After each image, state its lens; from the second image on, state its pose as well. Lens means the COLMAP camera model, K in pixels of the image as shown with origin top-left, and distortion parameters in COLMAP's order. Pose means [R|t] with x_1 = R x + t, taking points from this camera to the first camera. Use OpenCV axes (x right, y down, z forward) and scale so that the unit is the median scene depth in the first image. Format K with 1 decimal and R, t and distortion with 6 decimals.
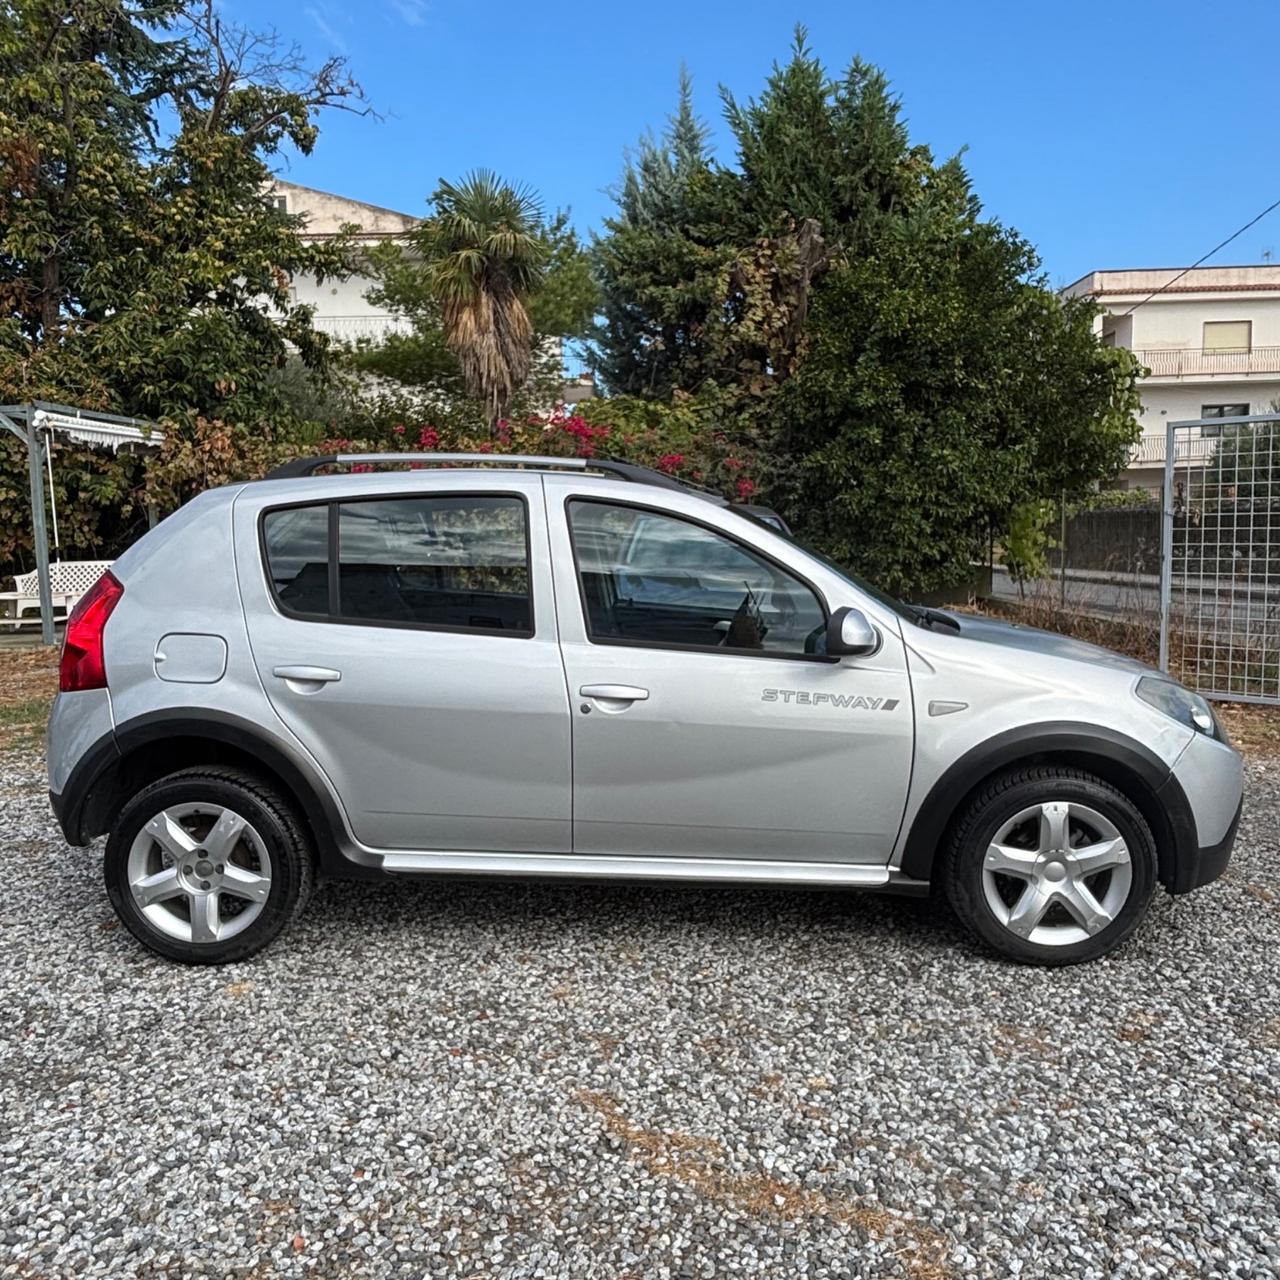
lens RADIAL K [[1063.8, 0, 647.0], [0, 1063.8, 635.1], [0, 0, 1]] dist [0.039097, -0.064552]
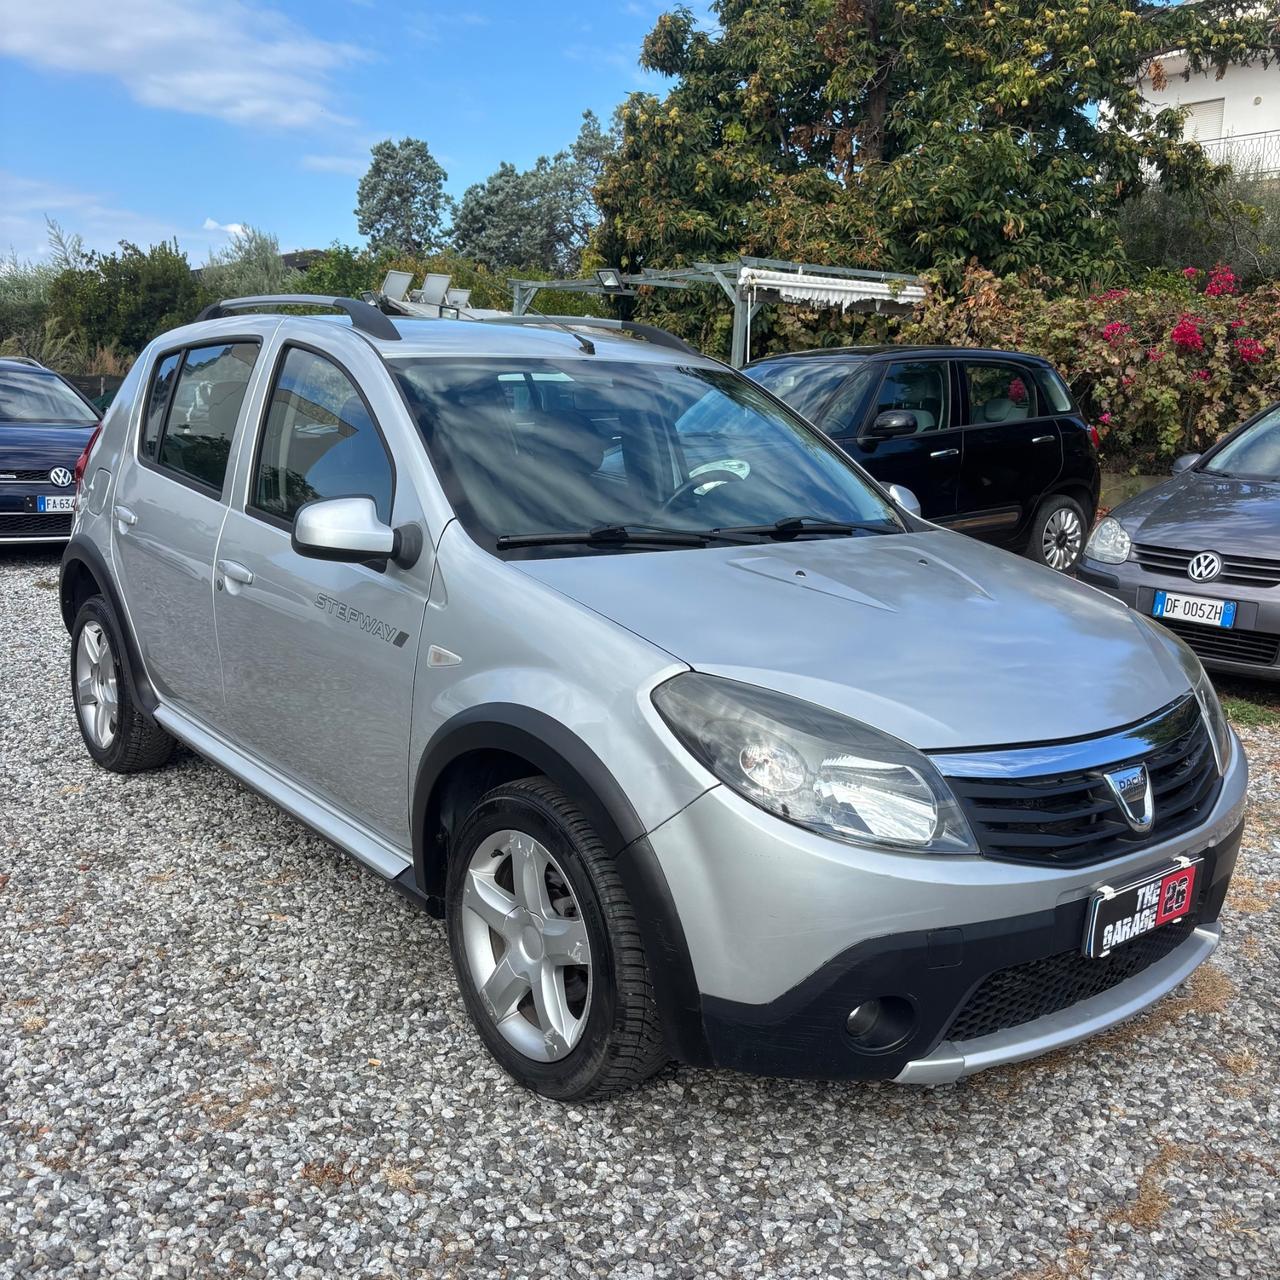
lens RADIAL K [[1307.1, 0, 637.2], [0, 1307.1, 646.5], [0, 0, 1]] dist [0.016147, 0.000000]
pose [[0.644404, 0.174653, -0.744473, 0.254757], [-0.115582, 0.984629, 0.130947, -0.016329], [0.755899, 0.001665, 0.654686, 0.140134]]
